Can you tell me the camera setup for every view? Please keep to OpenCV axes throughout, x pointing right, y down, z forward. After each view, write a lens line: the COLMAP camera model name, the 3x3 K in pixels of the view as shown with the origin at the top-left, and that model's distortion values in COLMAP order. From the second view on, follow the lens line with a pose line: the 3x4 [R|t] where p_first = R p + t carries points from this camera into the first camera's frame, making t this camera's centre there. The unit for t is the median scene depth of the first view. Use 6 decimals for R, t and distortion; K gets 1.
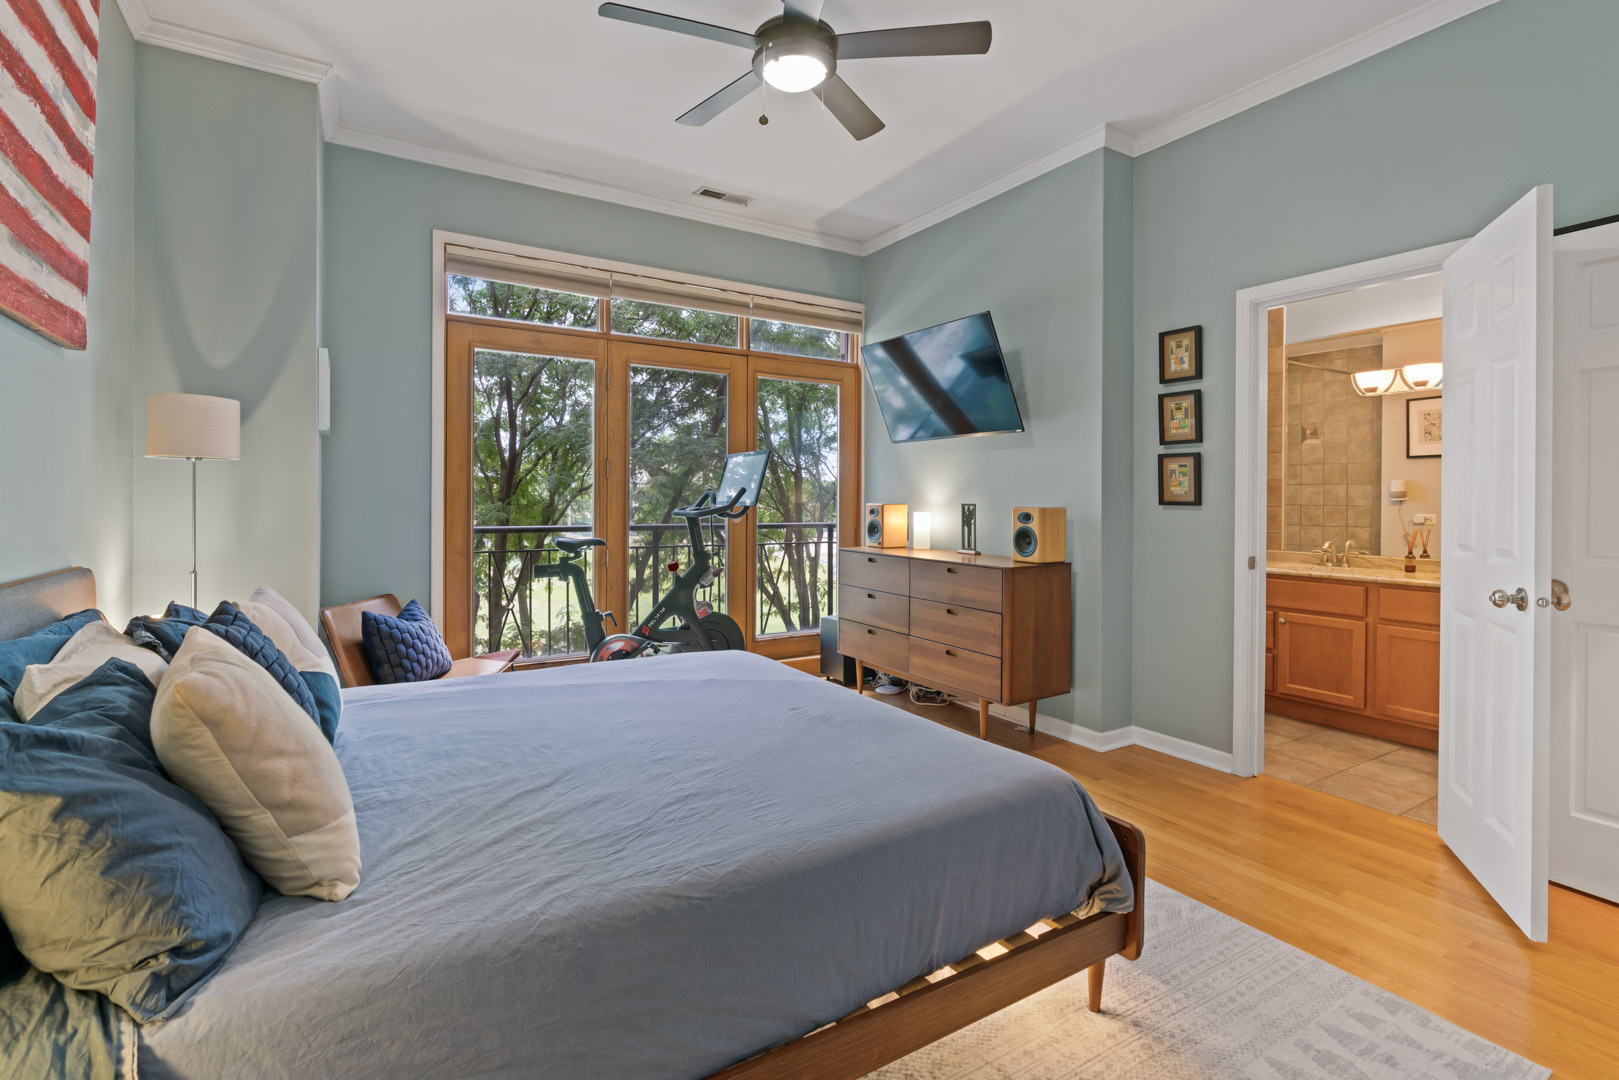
lens RADIAL K [[730.8, 0, 799.3], [0, 730.8, 497.1], [0, 0, 1]] dist [-0.008156, 0.003157]
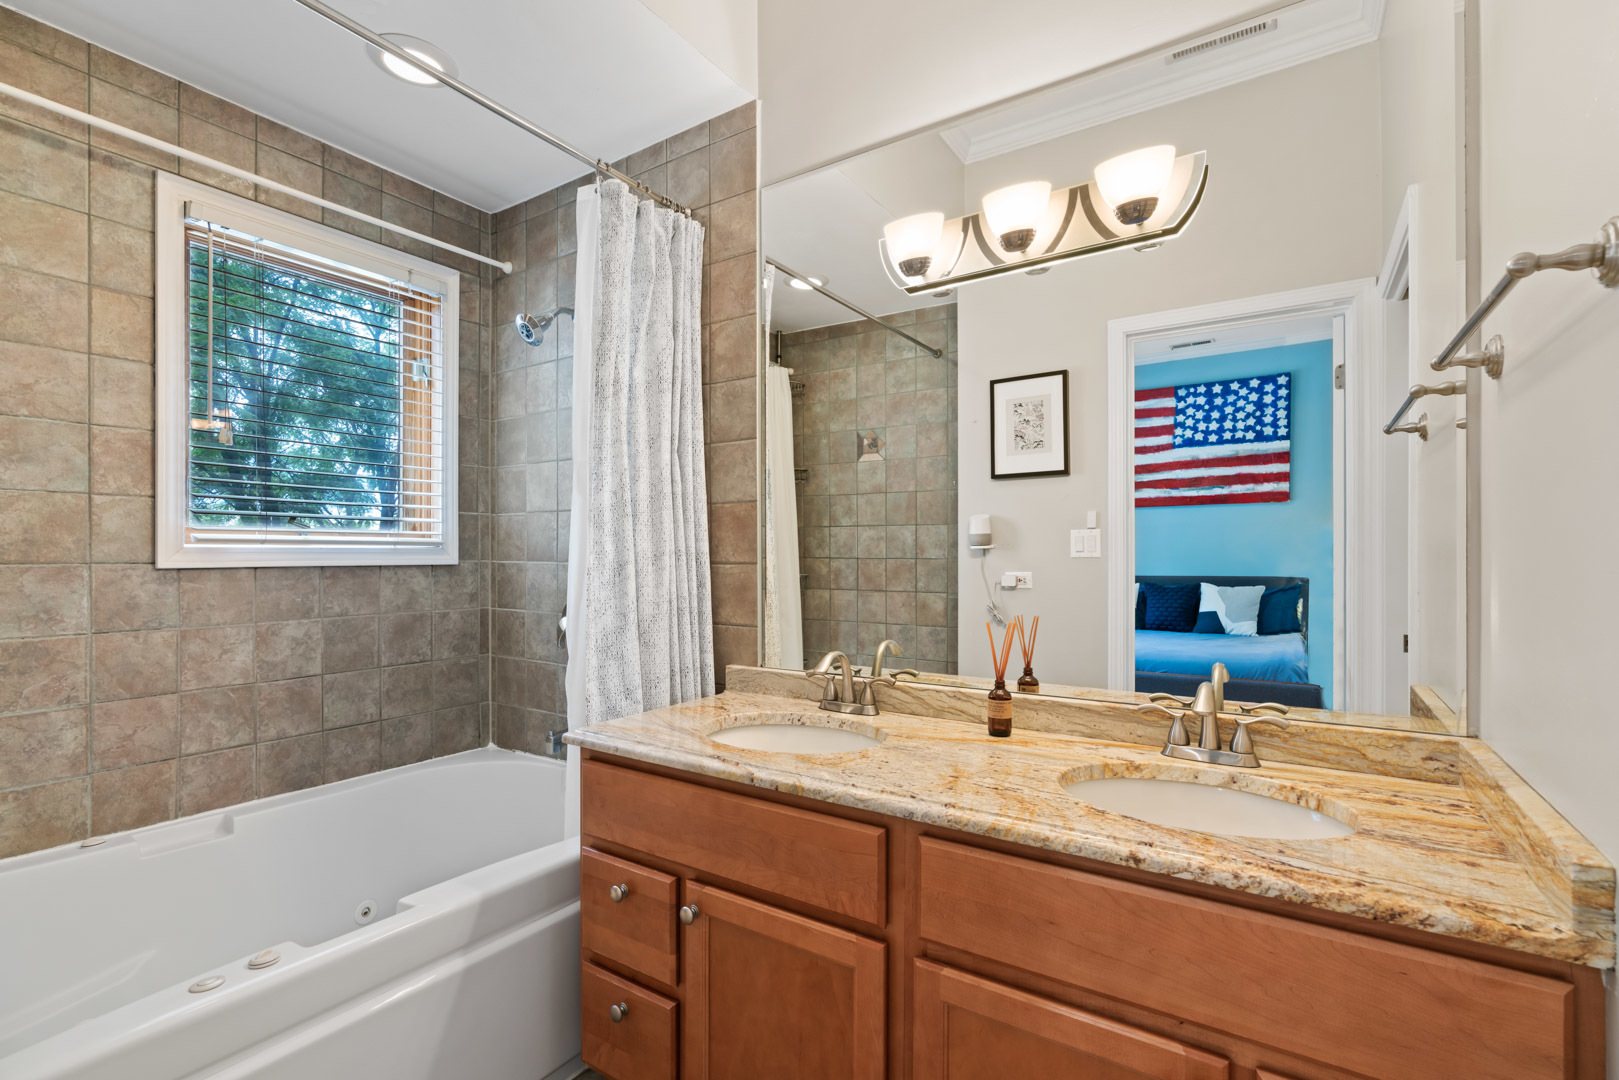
lens RADIAL K [[730.8, 0, 799.5], [0, 730.8, 551.9], [0, 0, 1]] dist [-0.008156, 0.003157]
pose [[0.906067, -0.008135, 0.423056, 0.399205], [0.009033, 0.999959, -0.000119, 0.005198], [-0.423038, 0.003929, 0.906104, 0.477247]]
